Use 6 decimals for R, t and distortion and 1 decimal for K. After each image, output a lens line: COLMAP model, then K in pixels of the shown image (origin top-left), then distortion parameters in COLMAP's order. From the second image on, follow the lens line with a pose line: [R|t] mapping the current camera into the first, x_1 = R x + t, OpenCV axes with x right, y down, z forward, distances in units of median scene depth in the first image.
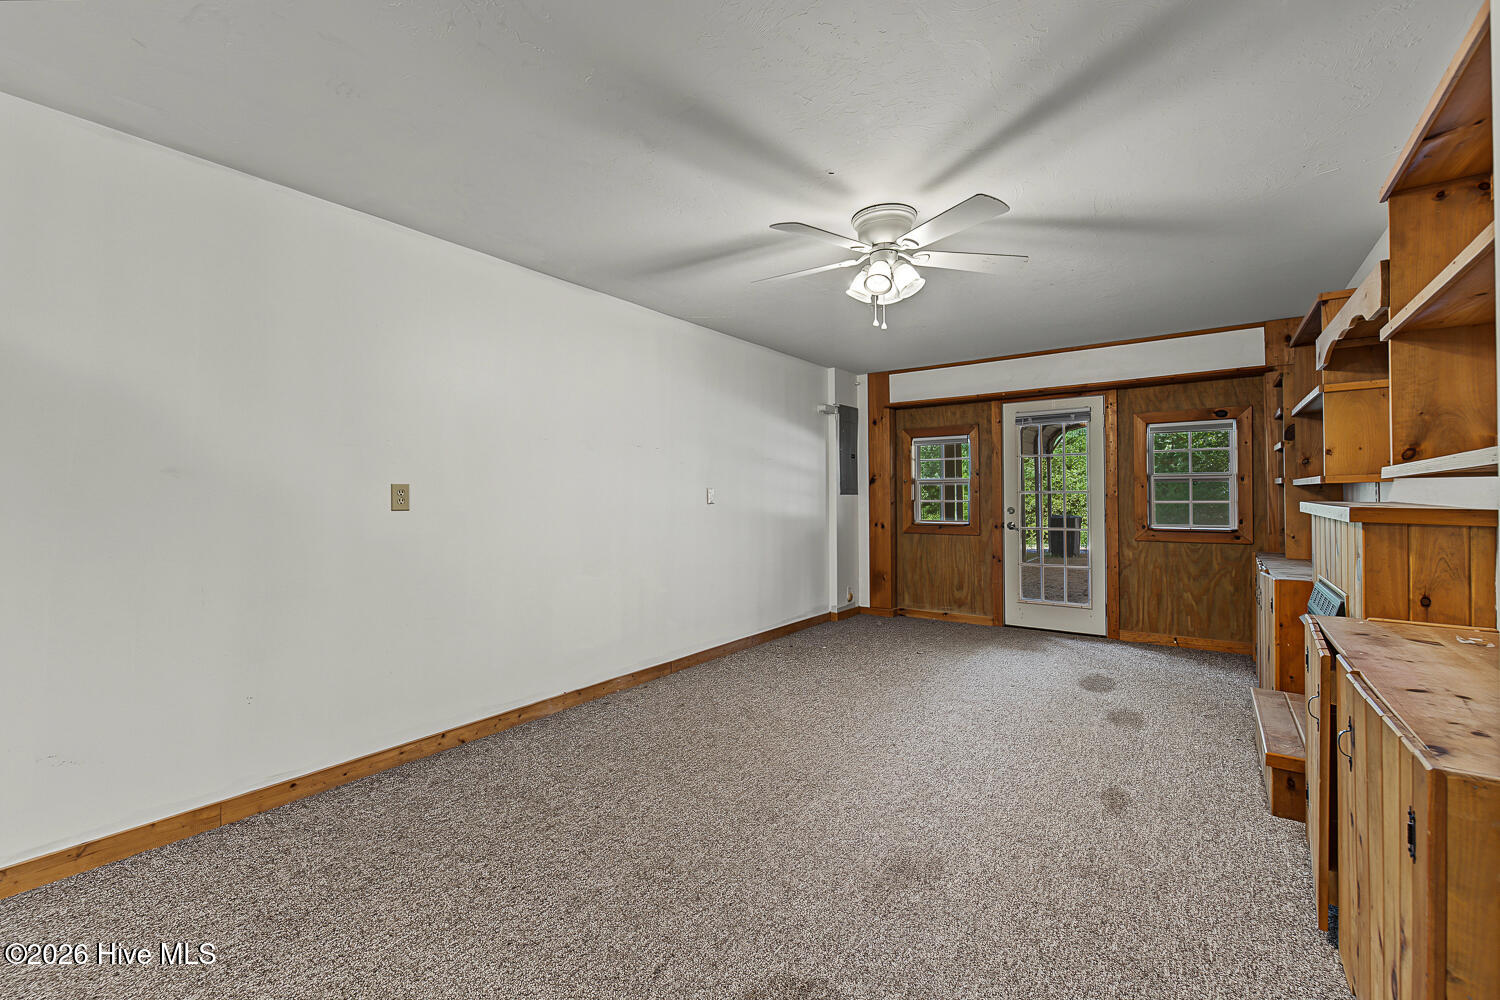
lens RADIAL K [[609.4, 0, 755.6], [0, 609.4, 487.5], [0, 0, 1]] dist [-0.000905, -0.000610]
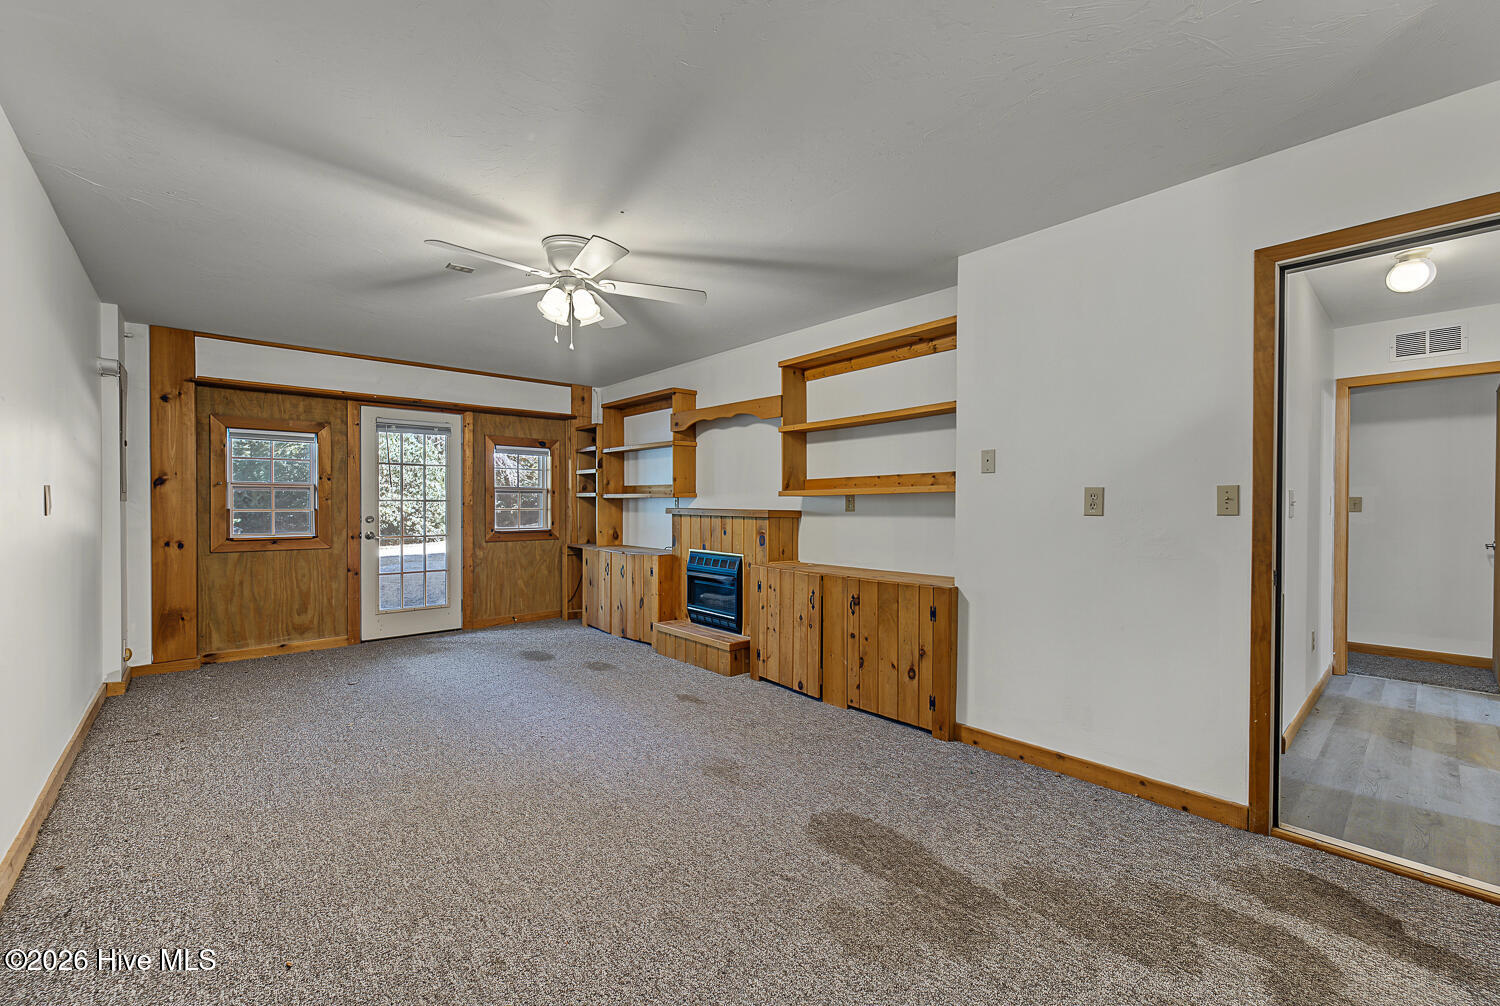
lens RADIAL K [[609.4, 0, 746.3], [0, 609.4, 507.8], [0, 0, 1]] dist [-0.000905, -0.000610]
pose [[0.218581, -0.001412, 0.975818, -0.372721], [-0.017029, 0.999841, 0.005261, 0.004406], [-0.975670, -0.017767, 0.218523, 0.214616]]
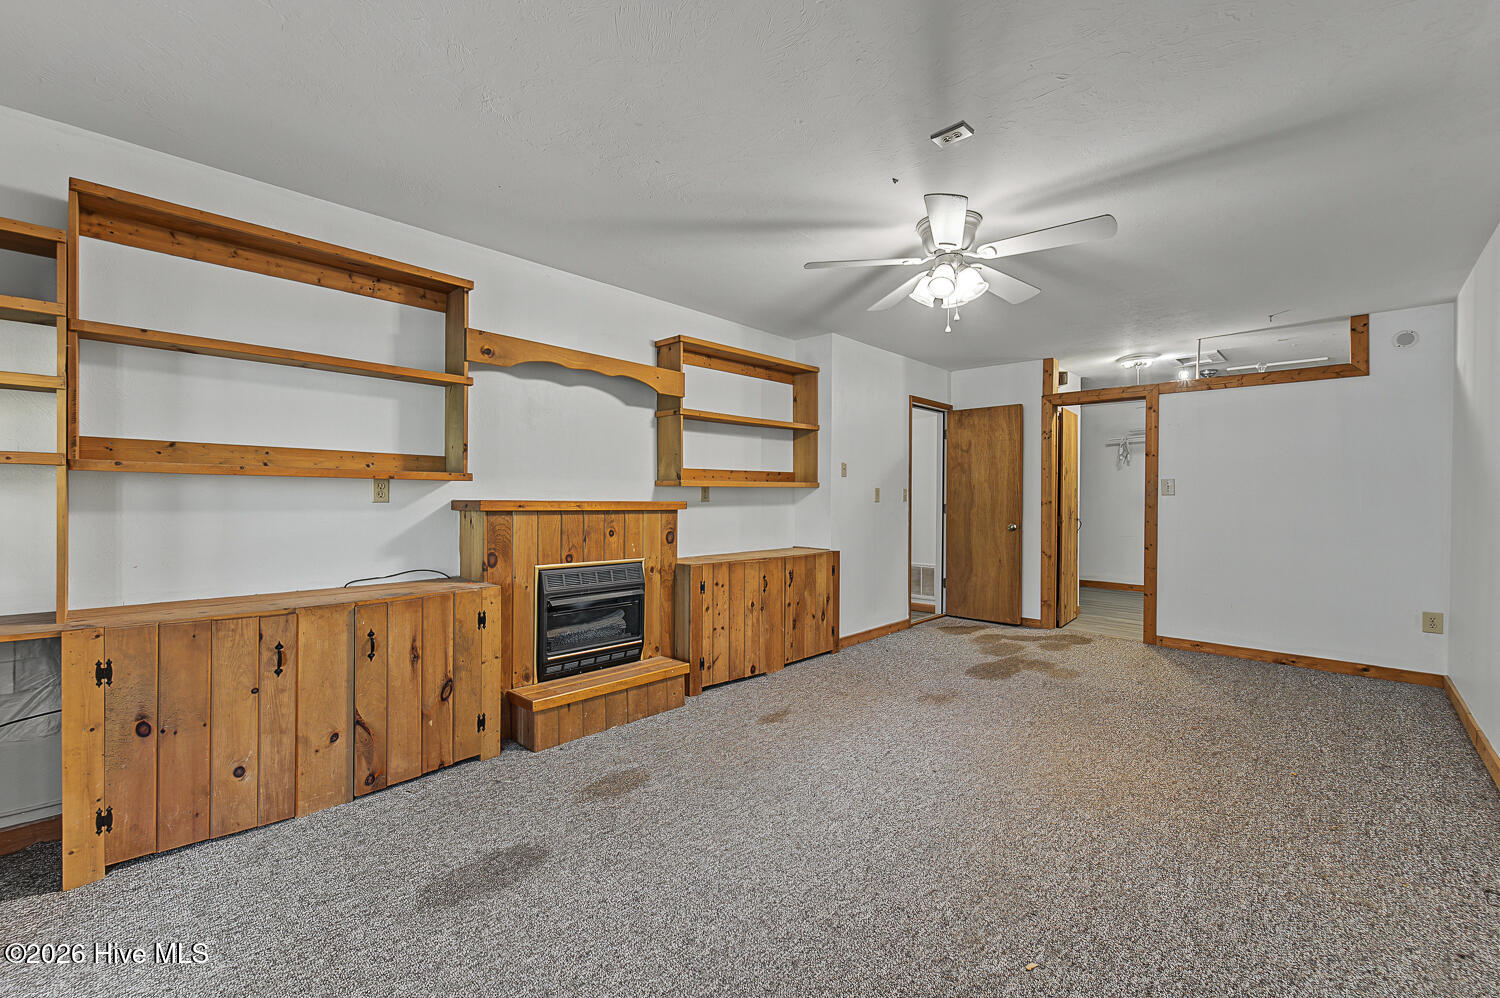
lens RADIAL K [[609.4, 0, 751.0], [0, 609.4, 503.6], [0, 0, 1]] dist [-0.000905, -0.000610]
pose [[-0.990379, -0.001868, 0.138366, 0.185873], [-0.003030, 0.999962, -0.008188, 0.017893], [-0.138345, -0.008528, -0.990347, 0.972723]]
